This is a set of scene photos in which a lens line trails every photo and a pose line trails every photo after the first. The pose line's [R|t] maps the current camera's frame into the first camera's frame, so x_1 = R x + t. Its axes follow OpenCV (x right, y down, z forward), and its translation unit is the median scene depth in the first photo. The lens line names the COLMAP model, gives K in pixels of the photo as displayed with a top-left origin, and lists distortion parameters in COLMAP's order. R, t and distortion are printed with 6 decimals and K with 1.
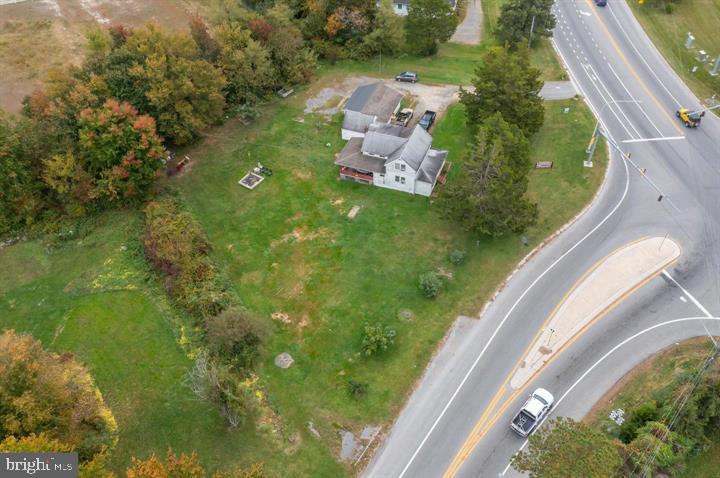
lens RADIAL K [[571.0, 0, 360.0], [0, 571.0, 239.0], [0, 0, 1]] dist [-0.007455, -0.001970]
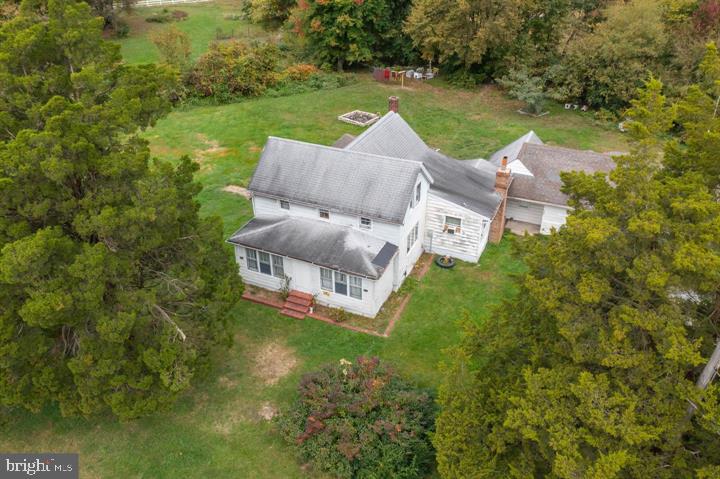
lens RADIAL K [[571.0, 0, 360.0], [0, 571.0, 239.5], [0, 0, 1]] dist [-0.007455, -0.001970]
pose [[-0.050168, 0.537616, -0.841696, 0.414489], [-0.720337, 0.564284, 0.403359, -0.294611], [0.691808, 0.626540, 0.358956, 0.934668]]
